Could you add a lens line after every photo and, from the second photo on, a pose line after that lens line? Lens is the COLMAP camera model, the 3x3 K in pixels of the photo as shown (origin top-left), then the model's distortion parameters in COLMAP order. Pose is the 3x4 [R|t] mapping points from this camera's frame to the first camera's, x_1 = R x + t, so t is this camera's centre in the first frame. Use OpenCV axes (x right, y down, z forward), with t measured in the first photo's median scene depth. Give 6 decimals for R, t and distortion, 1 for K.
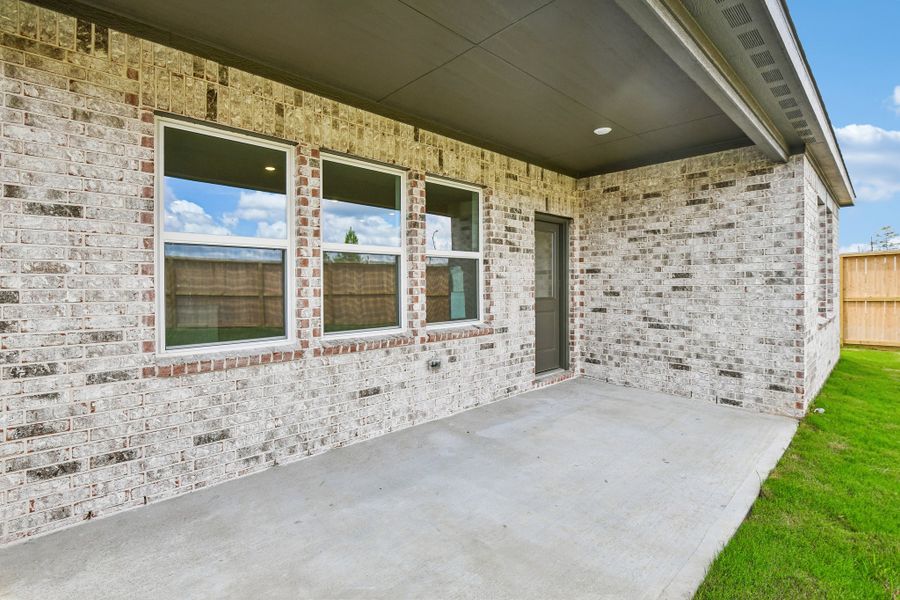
lens RADIAL K [[419.5, 0, 447.1], [0, 419.5, 287.3], [0, 0, 1]] dist [-0.009307, -0.003799]
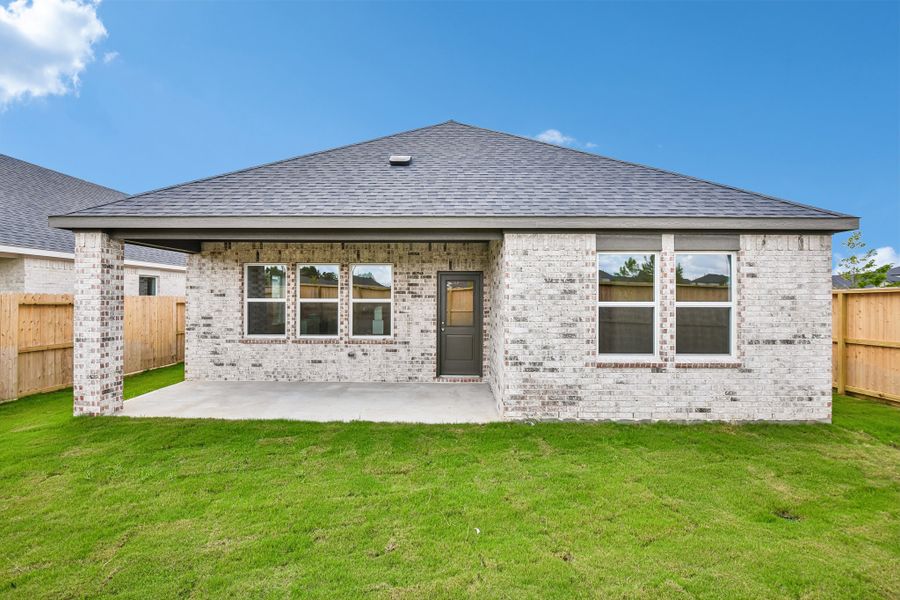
lens RADIAL K [[409.7, 0, 450.0], [0, 409.7, 300.0], [0, 0, 1]] dist [-0.007366, -0.009903]
pose [[0.719788, 0.013308, -0.694066, 1.531226], [-0.013819, 0.999893, 0.004841, -0.092263], [0.694056, 0.006106, 0.719895, -0.107908]]
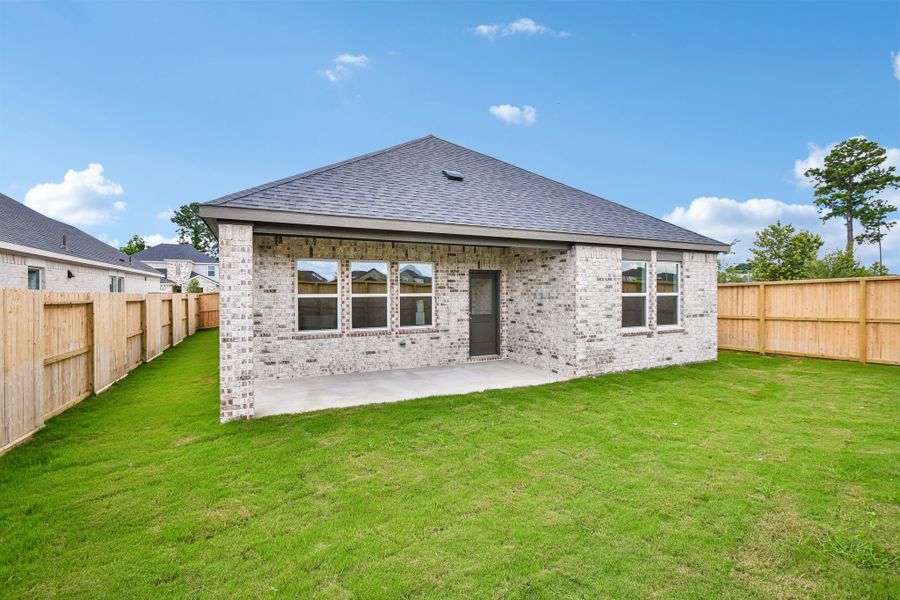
lens RADIAL K [[409.7, 0, 450.0], [0, 409.7, 300.0], [0, 0, 1]] dist [-0.007366, -0.009903]
pose [[0.954889, 0.006837, -0.296883, 0.786130], [-0.002925, 0.999903, 0.013620, -0.078945], [0.296947, -0.012137, 0.954817, -0.947056]]
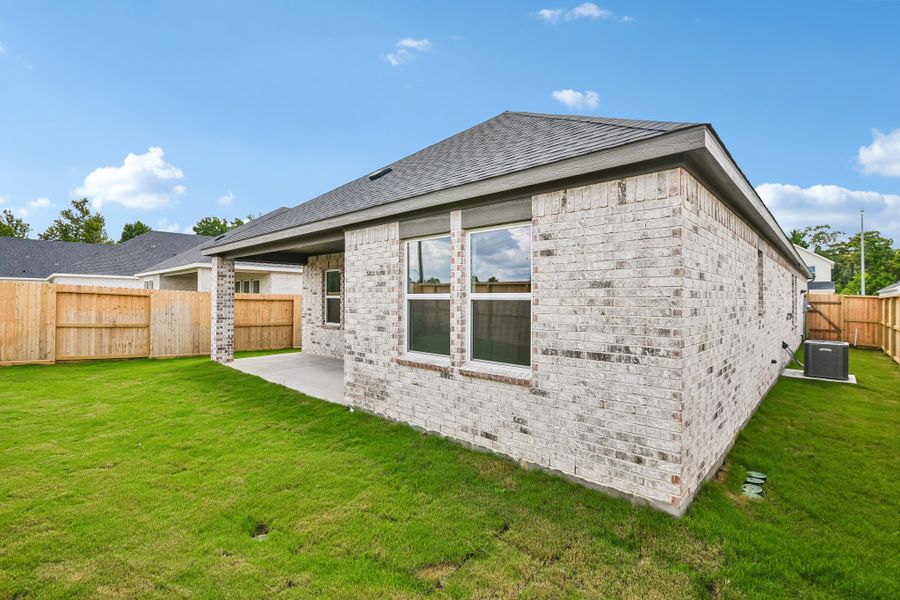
lens RADIAL K [[409.7, 0, 450.0], [0, 409.7, 300.0], [0, 0, 1]] dist [-0.007366, -0.009903]
pose [[0.064978, 0.008049, -0.997854, 2.165057], [-0.014505, 0.999869, 0.007121, -0.079976], [0.997781, 0.014011, 0.065086, 1.173271]]
